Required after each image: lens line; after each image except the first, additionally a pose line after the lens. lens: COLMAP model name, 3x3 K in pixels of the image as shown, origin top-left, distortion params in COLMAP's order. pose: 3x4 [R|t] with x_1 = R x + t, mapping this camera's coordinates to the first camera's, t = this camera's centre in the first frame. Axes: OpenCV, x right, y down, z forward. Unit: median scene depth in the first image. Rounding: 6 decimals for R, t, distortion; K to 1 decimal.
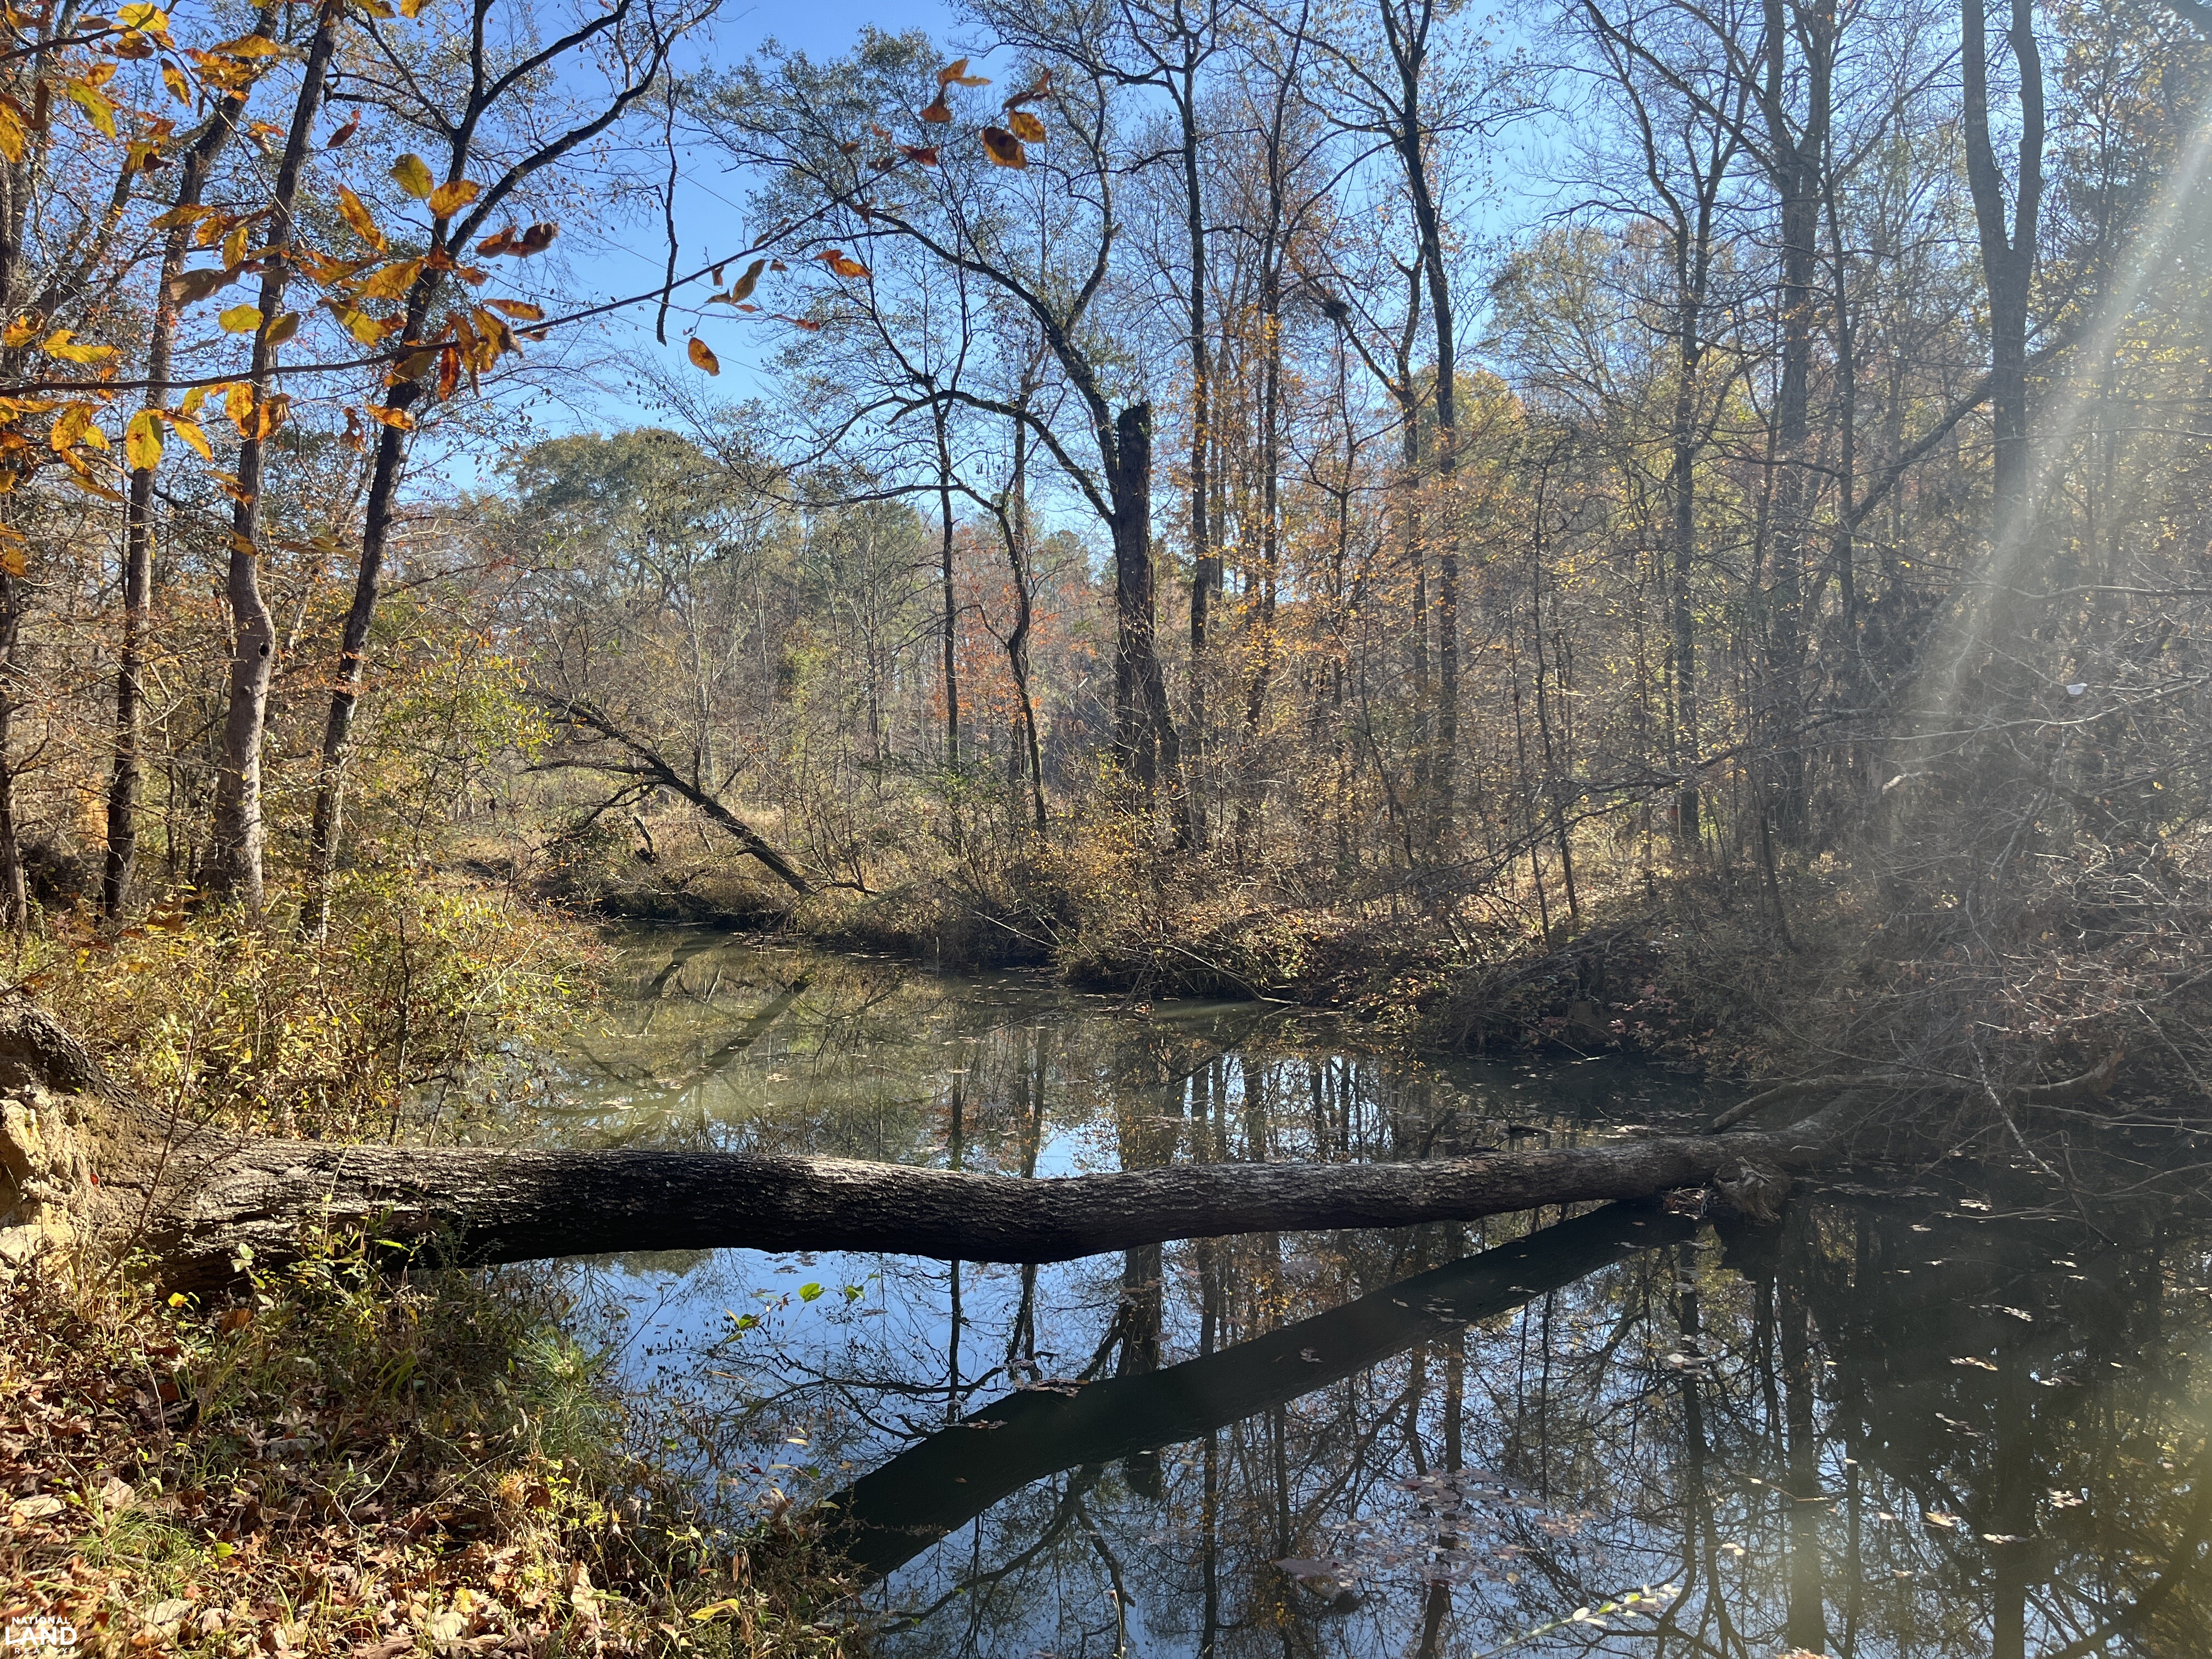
lens RADIAL K [[1685.5, 0, 1094.2], [0, 1685.5, 823.0], [0, 0, 1]] dist [0.033416, -0.051420]
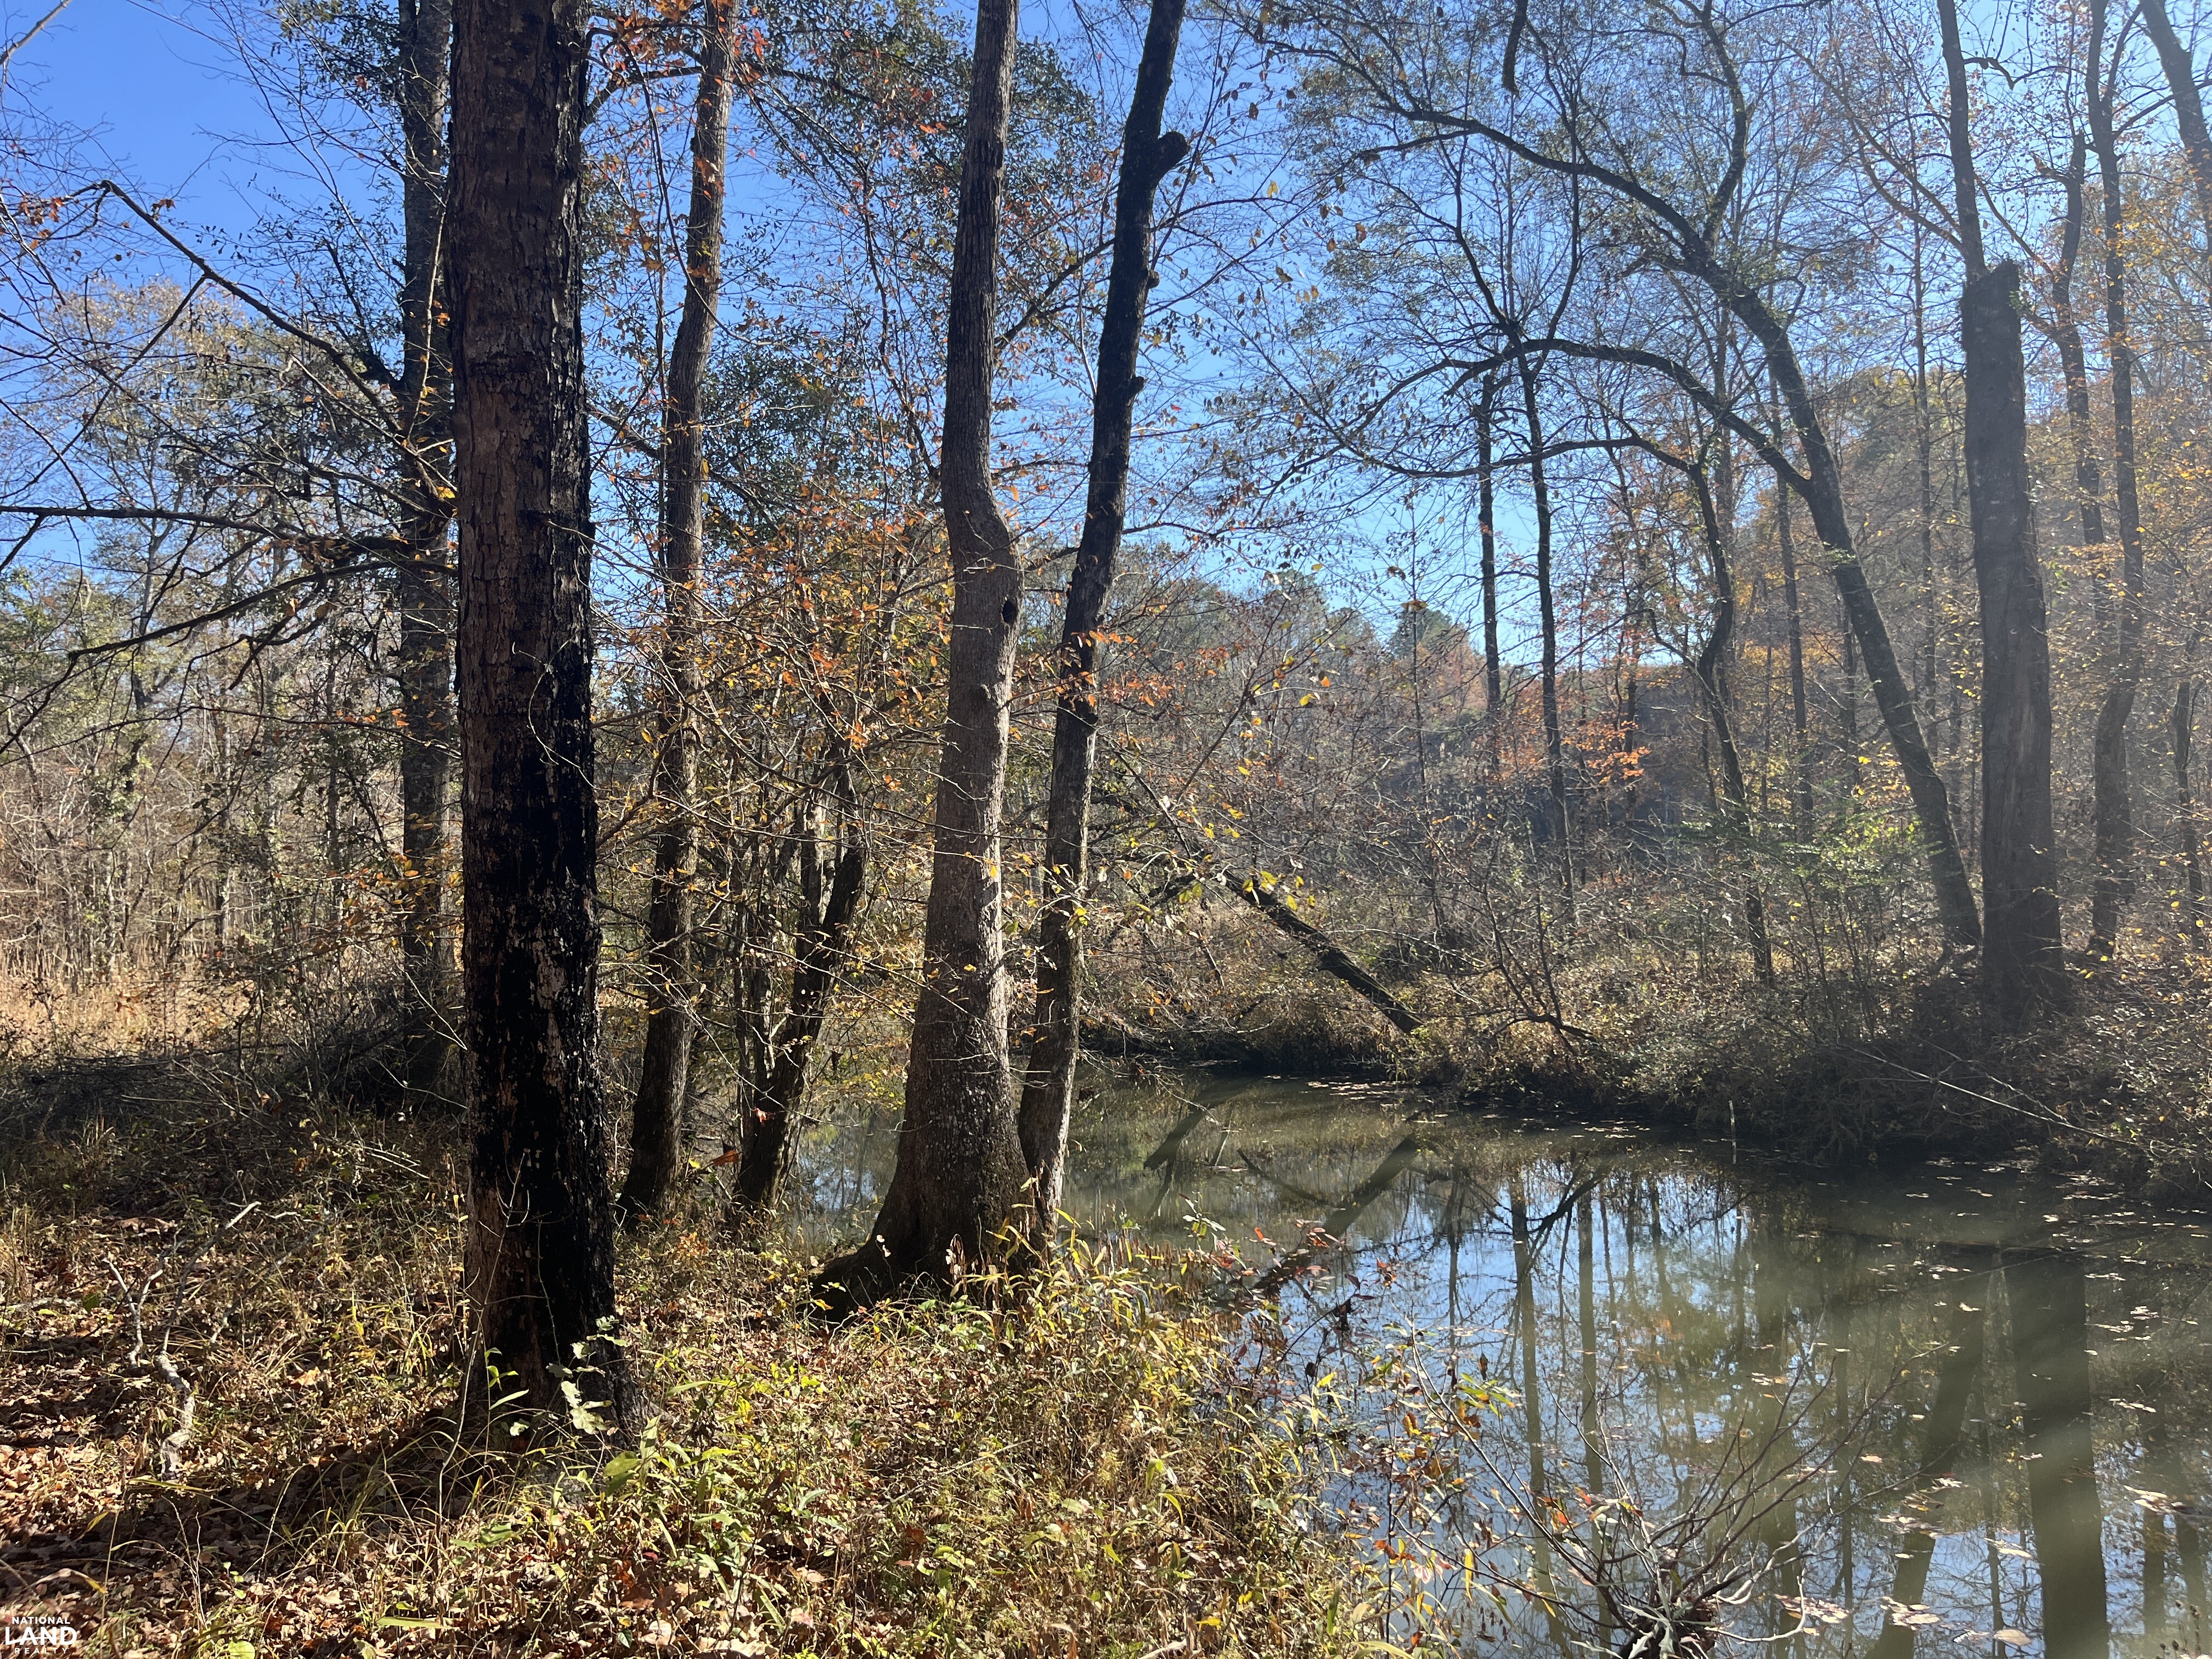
lens RADIAL K [[1685.5, 0, 1094.2], [0, 1685.5, 823.0], [0, 0, 1]] dist [0.033416, -0.051420]
pose [[0.988473, -0.045194, -0.144494, -0.187283], [0.037127, 0.997623, -0.058048, -0.005633], [0.146774, 0.052014, 0.987802, 0.247767]]
